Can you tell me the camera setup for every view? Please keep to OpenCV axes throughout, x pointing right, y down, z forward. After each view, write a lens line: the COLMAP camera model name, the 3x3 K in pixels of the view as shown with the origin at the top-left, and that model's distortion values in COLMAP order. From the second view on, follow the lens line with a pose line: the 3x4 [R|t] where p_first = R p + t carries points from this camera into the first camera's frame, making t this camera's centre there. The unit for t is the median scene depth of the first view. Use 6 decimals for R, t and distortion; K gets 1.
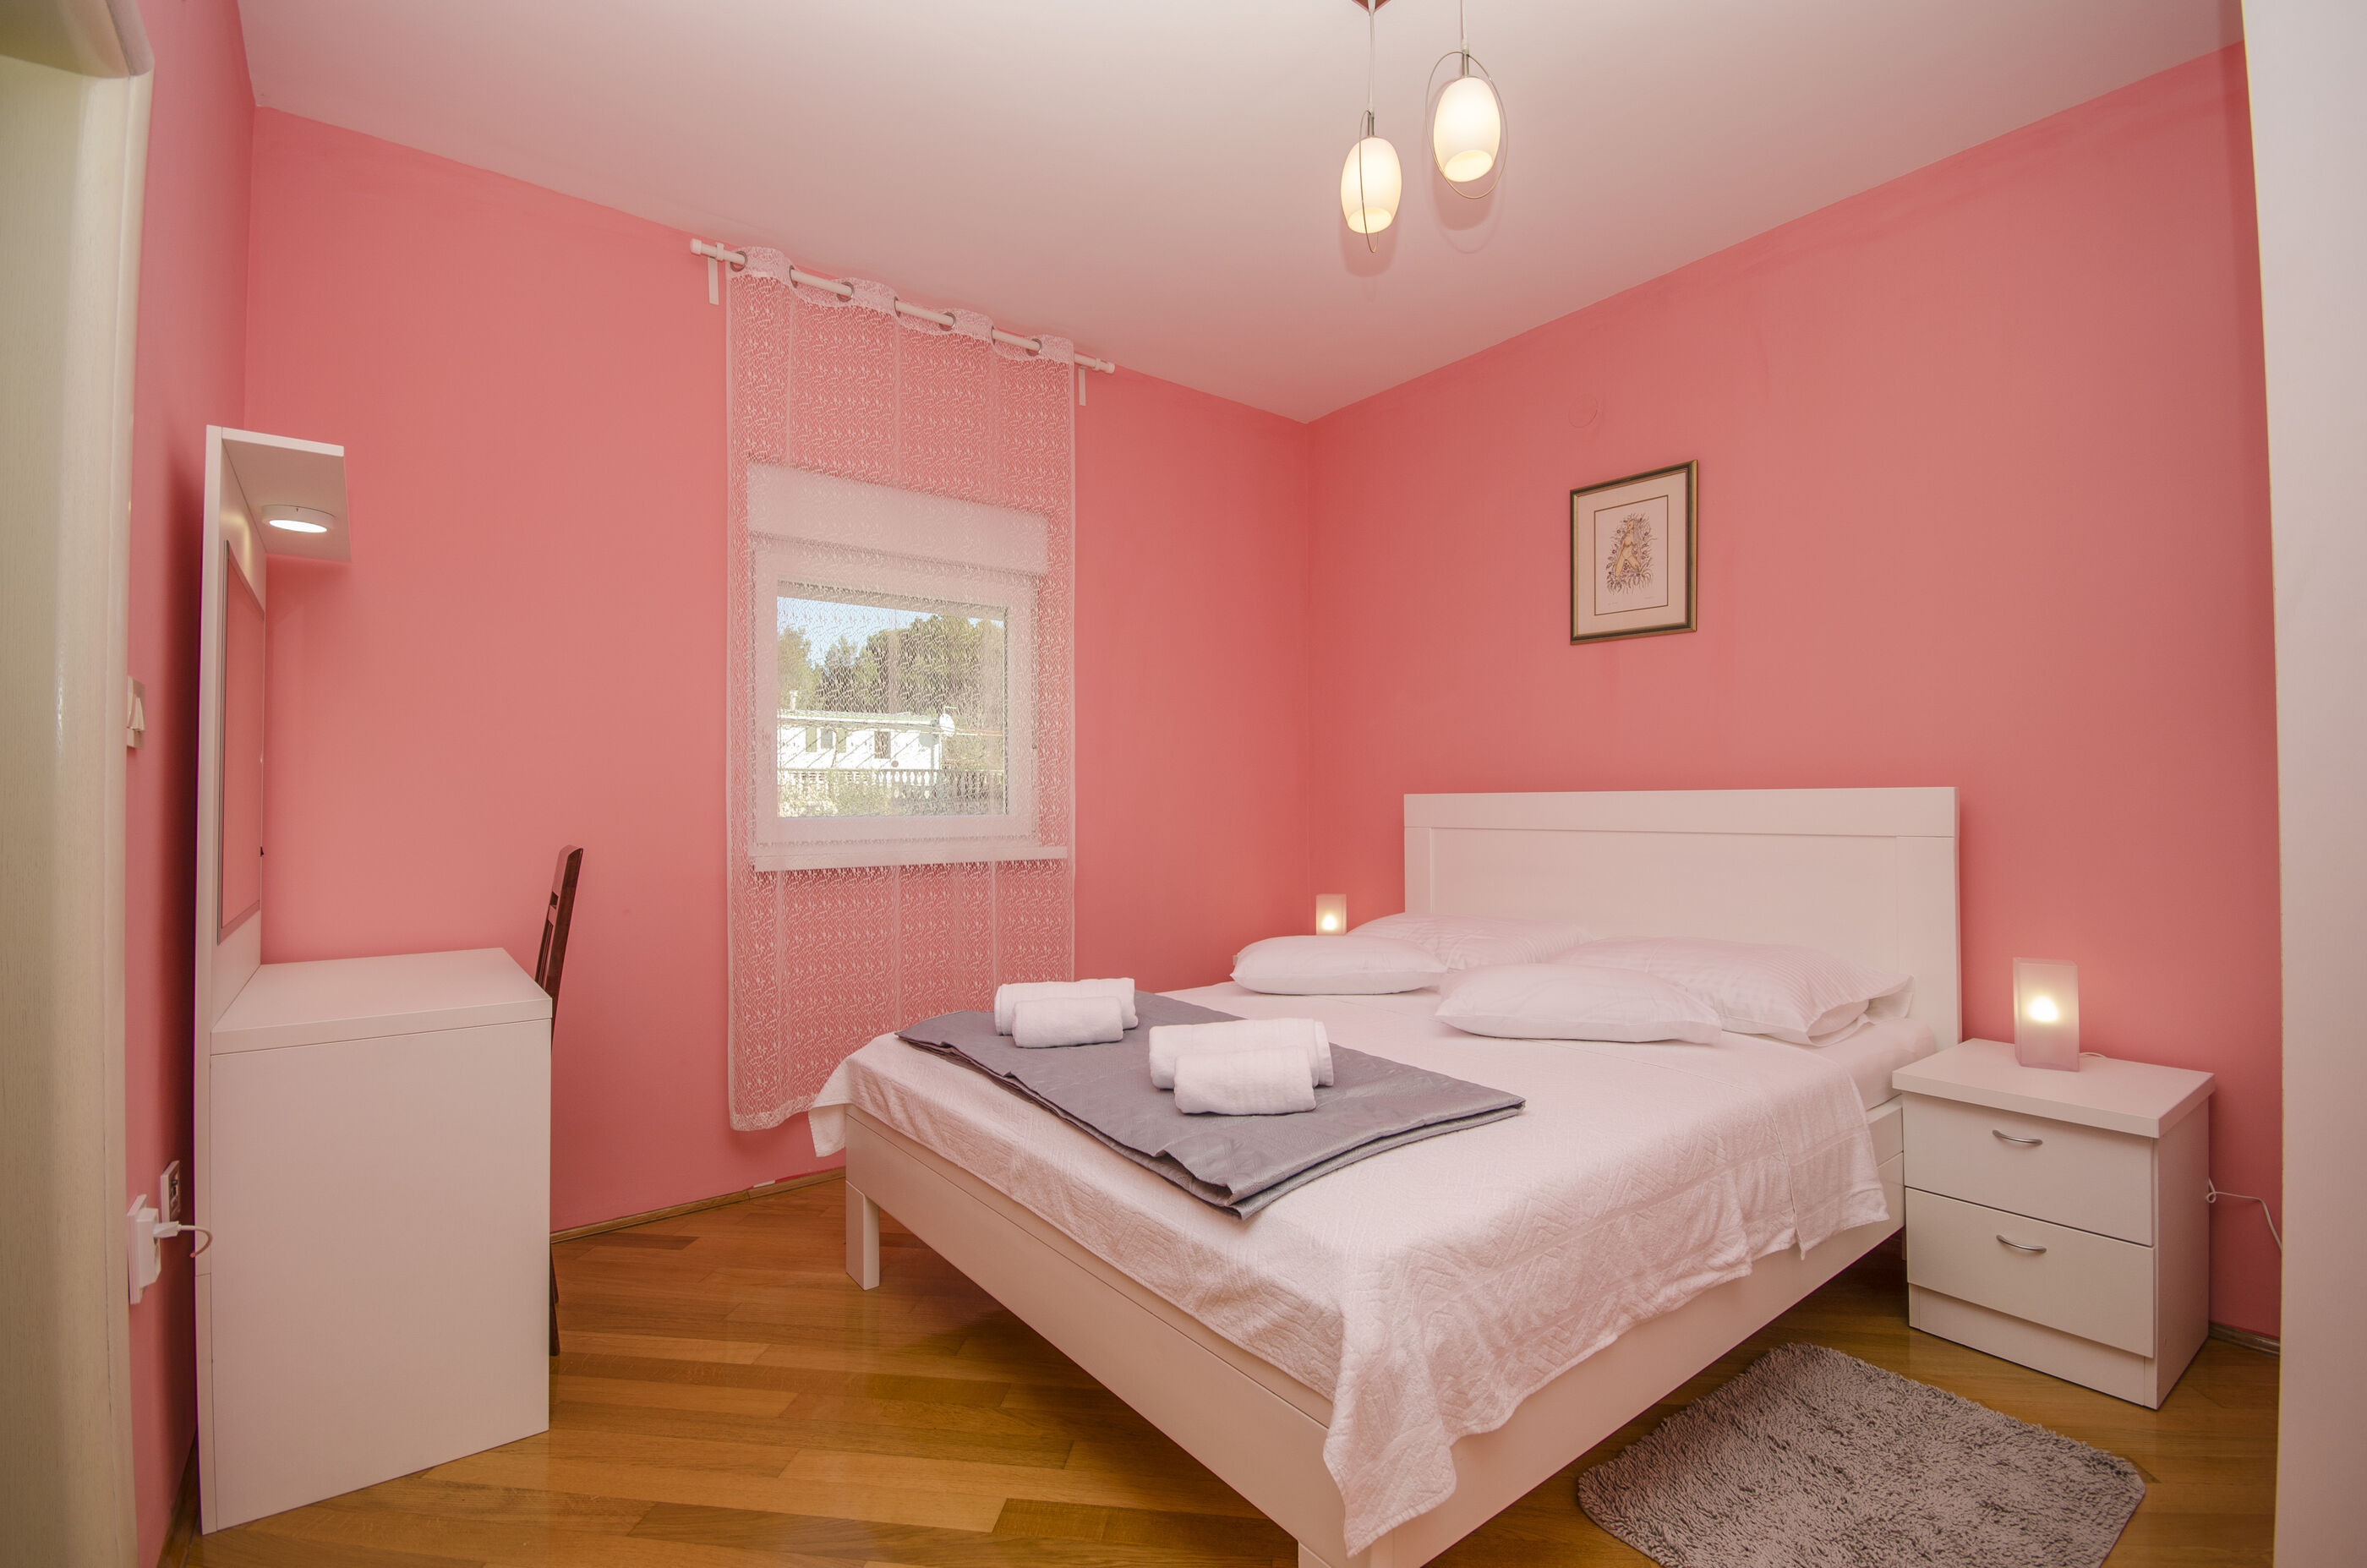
lens RADIAL K [[1053.8, 0, 1214.7], [0, 1053.8, 789.6], [0, 0, 1]] dist [0.008151, -0.007249]
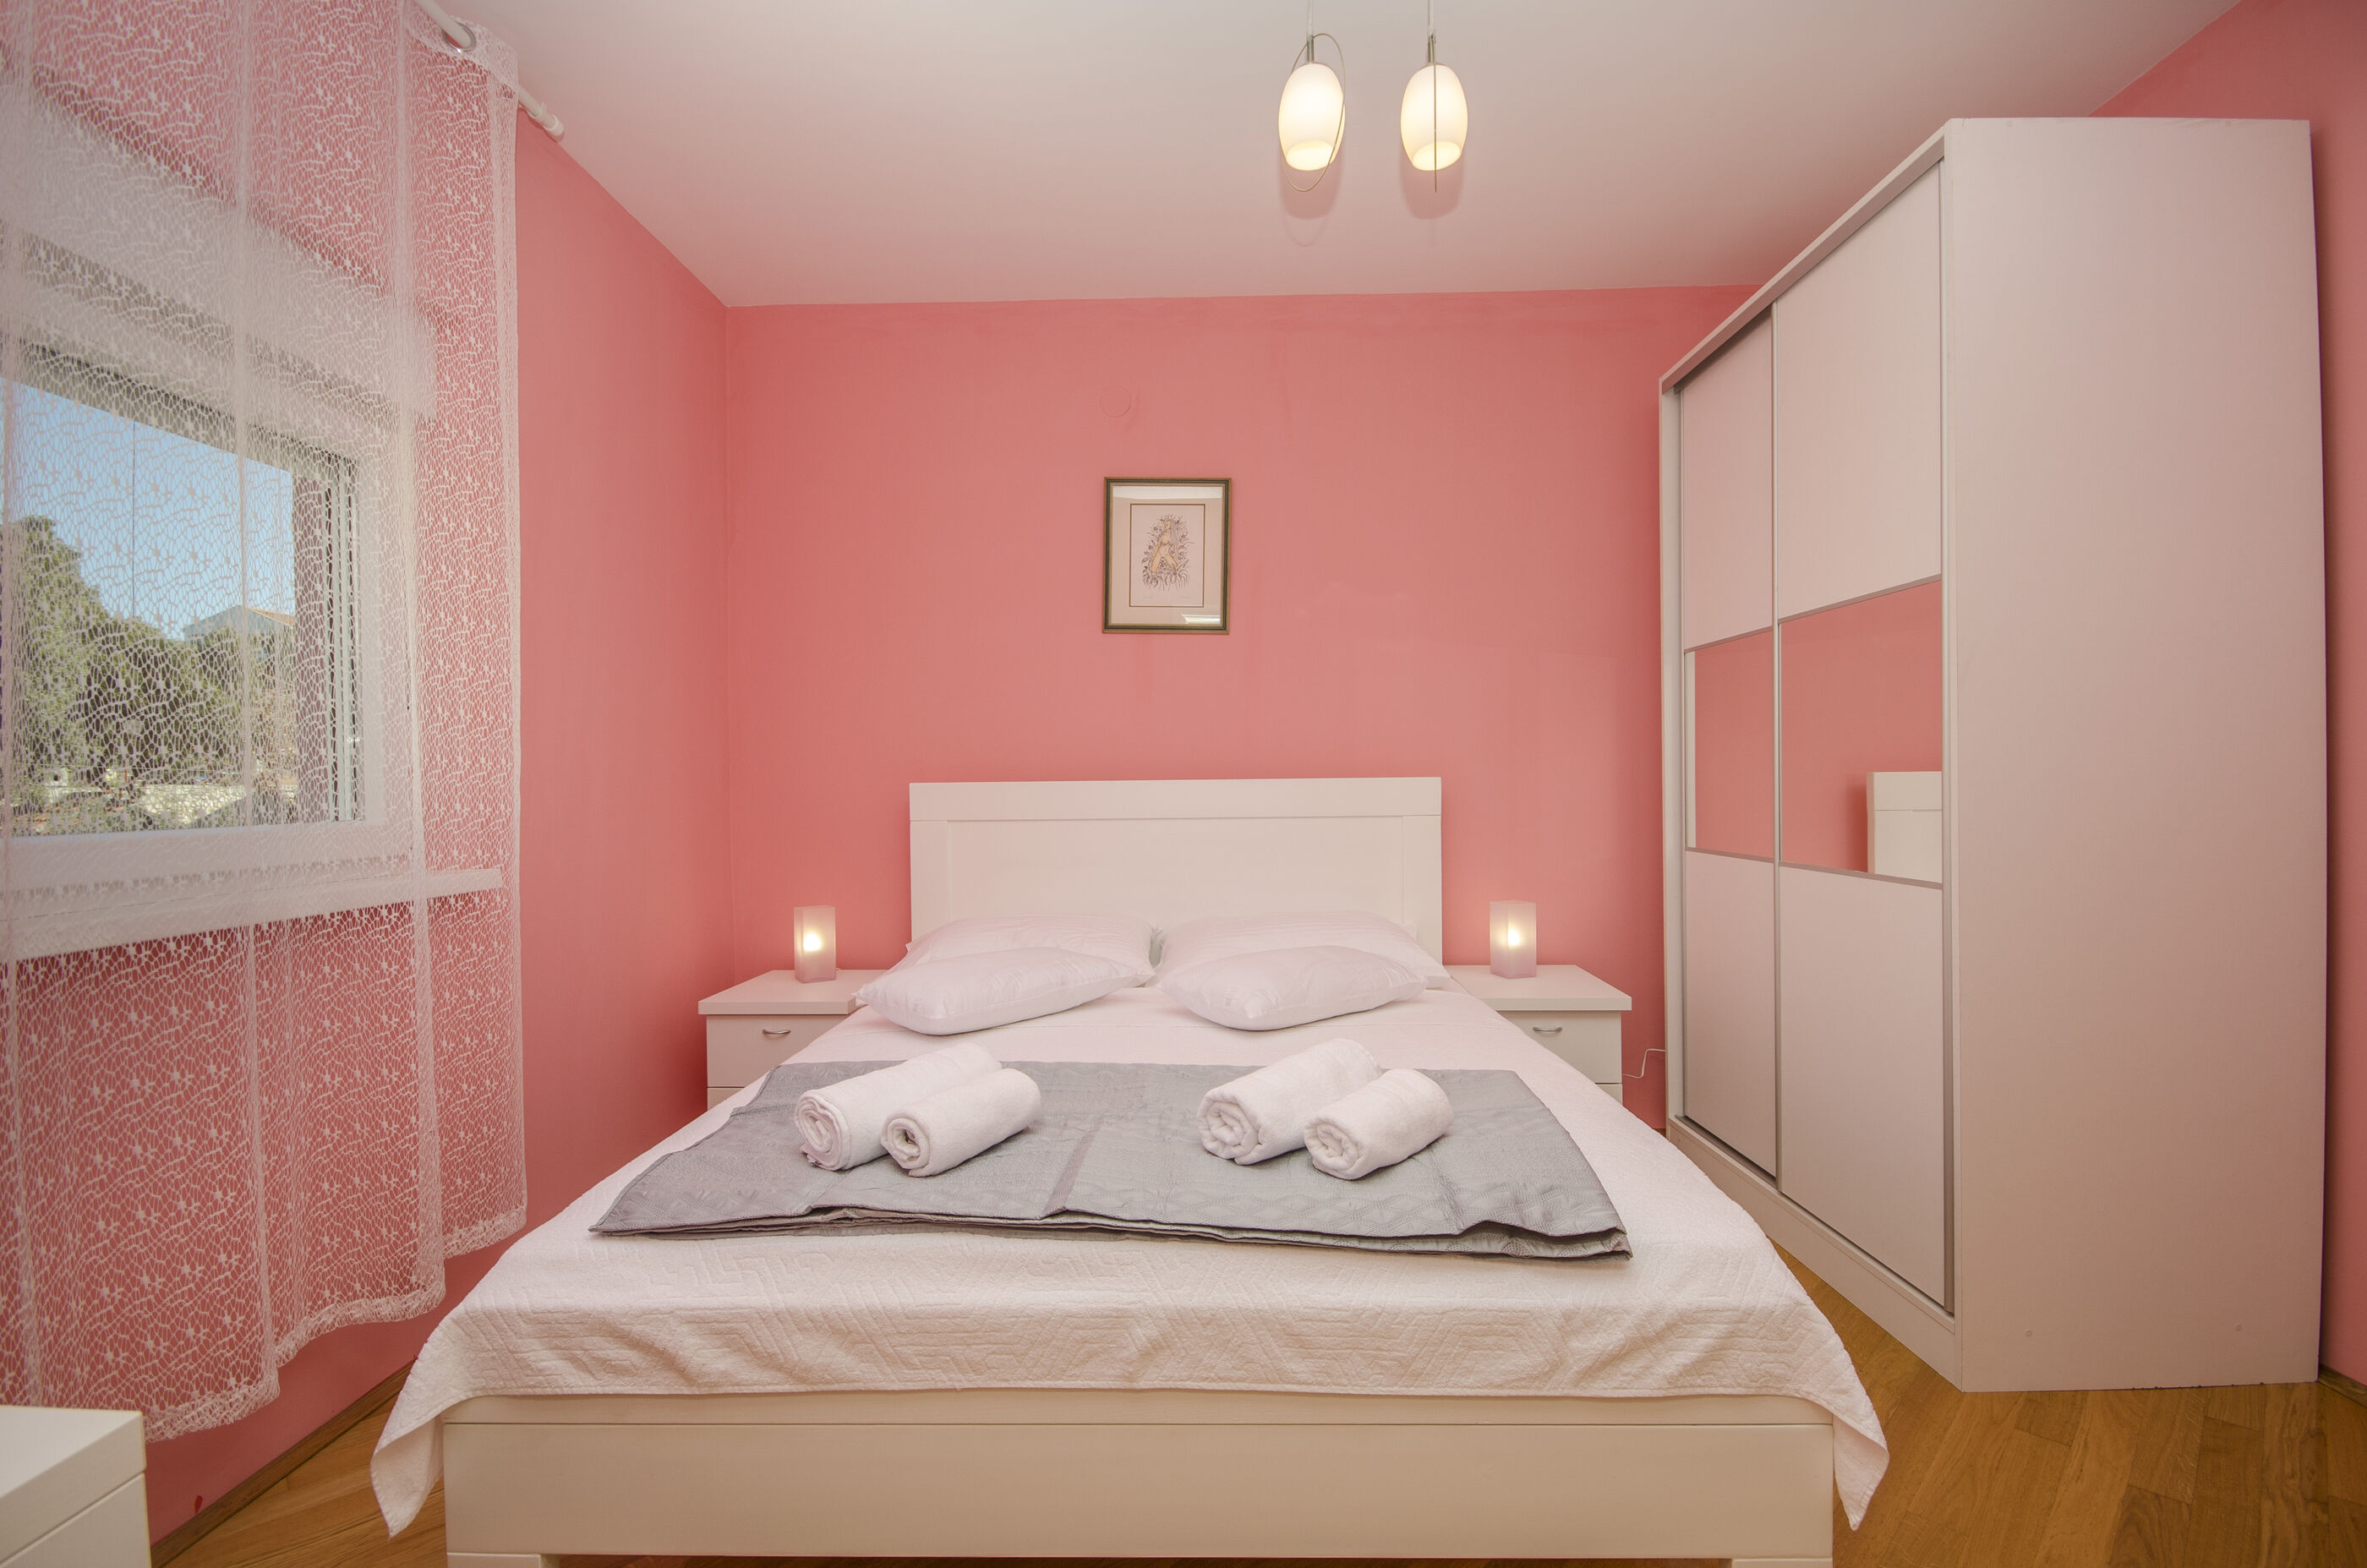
lens RADIAL K [[1053.8, 0, 1189.9], [0, 1053.8, 787.5], [0, 0, 1]] dist [0.008151, -0.007249]
pose [[0.631970, -0.006426, 0.774966, -0.547474], [-0.001985, 0.999949, 0.009910, -0.001698], [-0.774991, -0.007800, 0.631925, 0.437176]]
